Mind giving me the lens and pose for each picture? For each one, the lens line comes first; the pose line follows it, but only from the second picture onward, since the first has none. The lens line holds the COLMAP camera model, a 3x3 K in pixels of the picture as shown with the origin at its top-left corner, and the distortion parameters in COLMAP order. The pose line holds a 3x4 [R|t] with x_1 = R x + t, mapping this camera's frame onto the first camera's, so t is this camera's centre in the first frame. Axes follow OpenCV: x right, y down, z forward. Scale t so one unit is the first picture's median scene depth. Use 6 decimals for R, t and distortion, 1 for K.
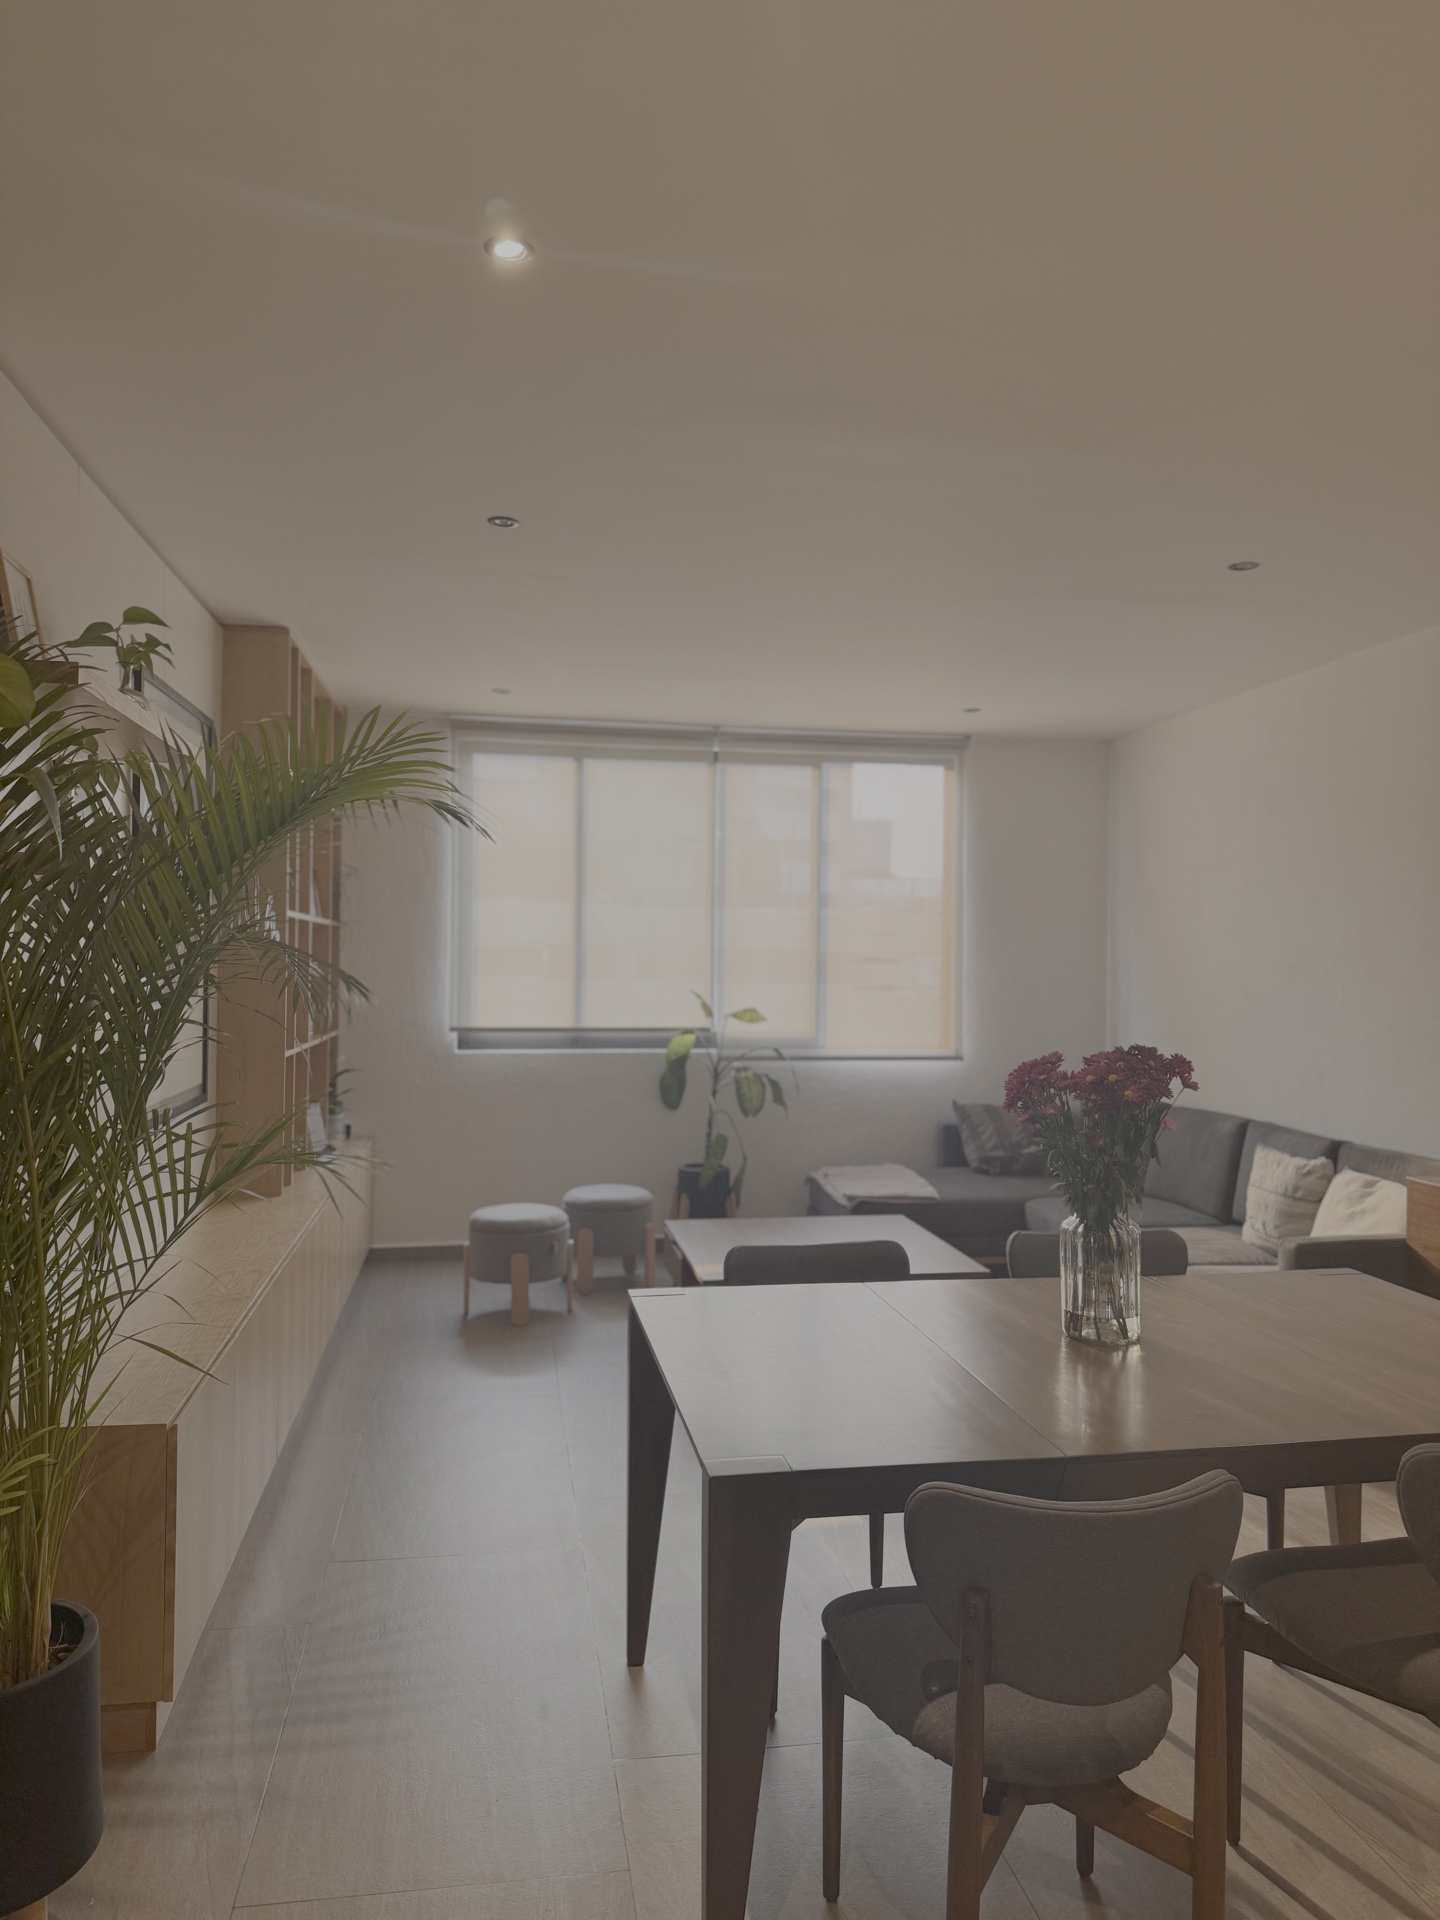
lens RADIAL K [[1362.6, 0, 709.5], [0, 1362.6, 957.4], [0, 0, 1]] dist [0.031038, -0.022276]
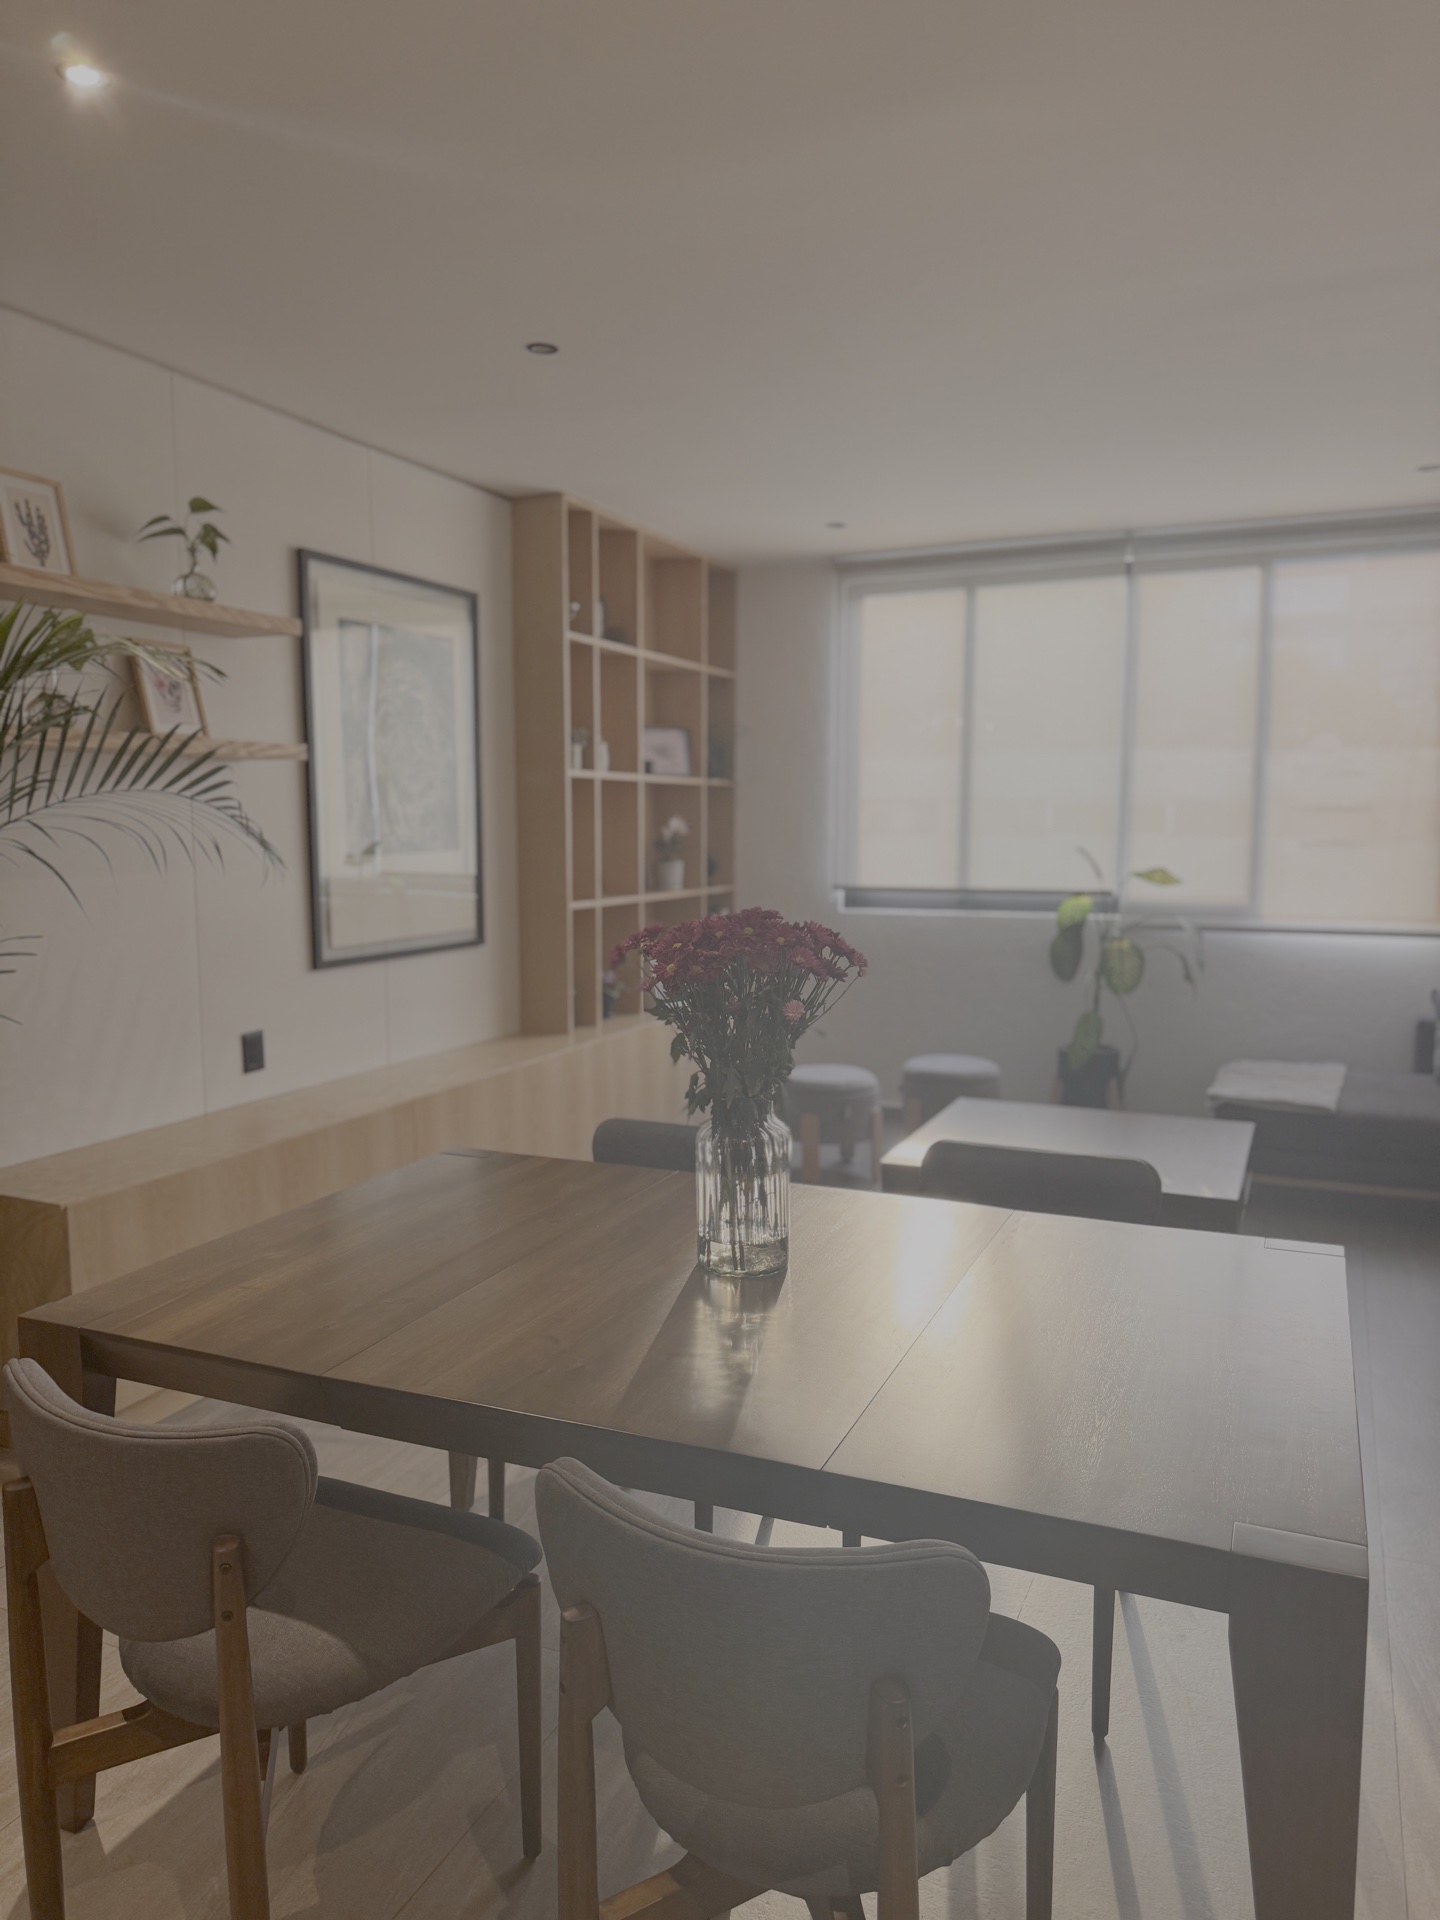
lens RADIAL K [[1362.6, 0, 706.9], [0, 1362.6, 961.9], [0, 0, 1]] dist [0.031038, -0.022276]
pose [[0.826718, 0.045048, -0.560811, 0.277826], [0.013579, 0.994901, 0.099934, 0.006853], [0.562453, -0.090232, 0.821891, 0.138410]]
